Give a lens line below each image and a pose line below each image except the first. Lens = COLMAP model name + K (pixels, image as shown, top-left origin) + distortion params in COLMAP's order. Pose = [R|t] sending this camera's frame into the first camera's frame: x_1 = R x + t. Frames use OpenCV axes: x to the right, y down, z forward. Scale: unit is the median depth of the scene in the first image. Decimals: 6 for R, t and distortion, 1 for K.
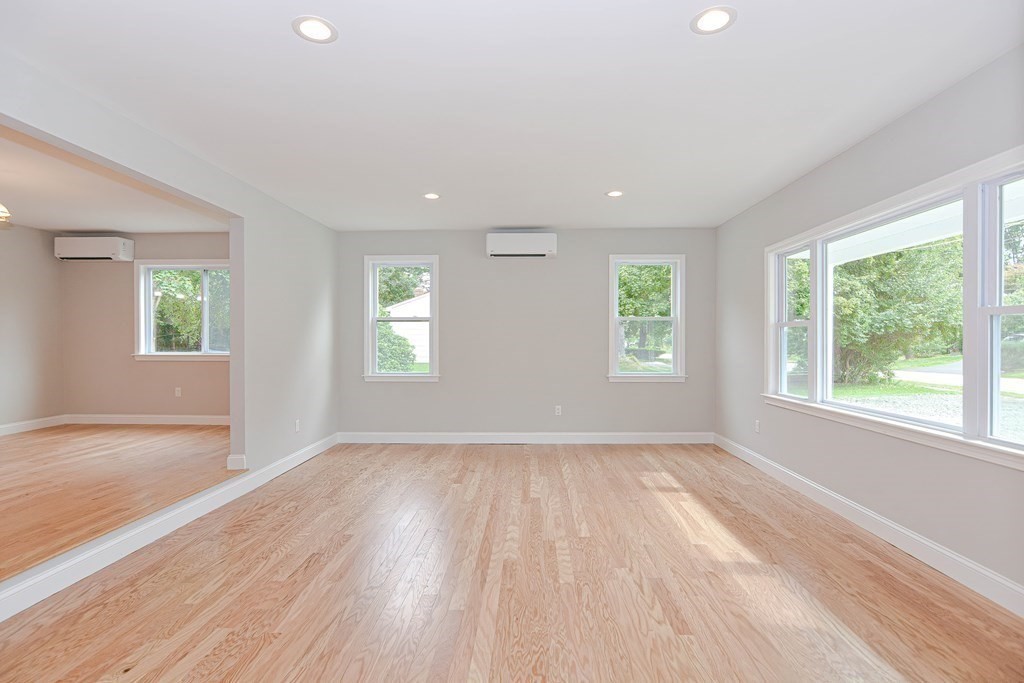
lens RADIAL K [[502.7, 0, 503.8], [0, 502.7, 345.6], [0, 0, 1]] dist [-0.014020, 0.000535]
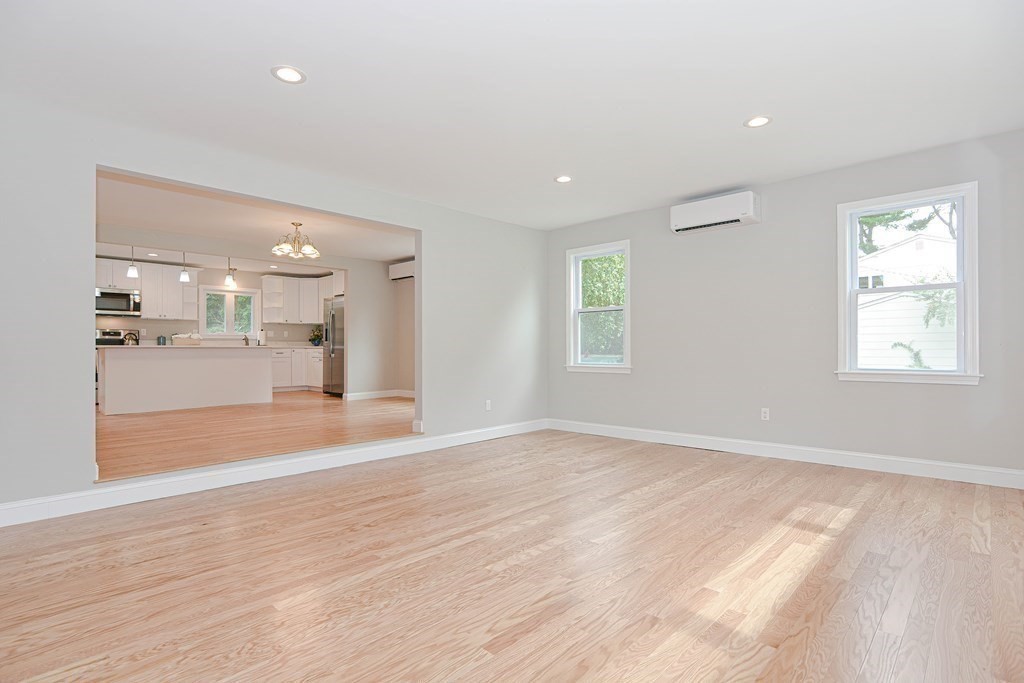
lens RADIAL K [[502.7, 0, 503.8], [0, 502.7, 345.6], [0, 0, 1]] dist [-0.014020, 0.000535]
pose [[0.747378, -0.006222, -0.664370, 0.482764], [-0.003551, 0.999904, -0.013360, 0.050274], [0.664390, 0.012344, 0.747285, 0.212820]]
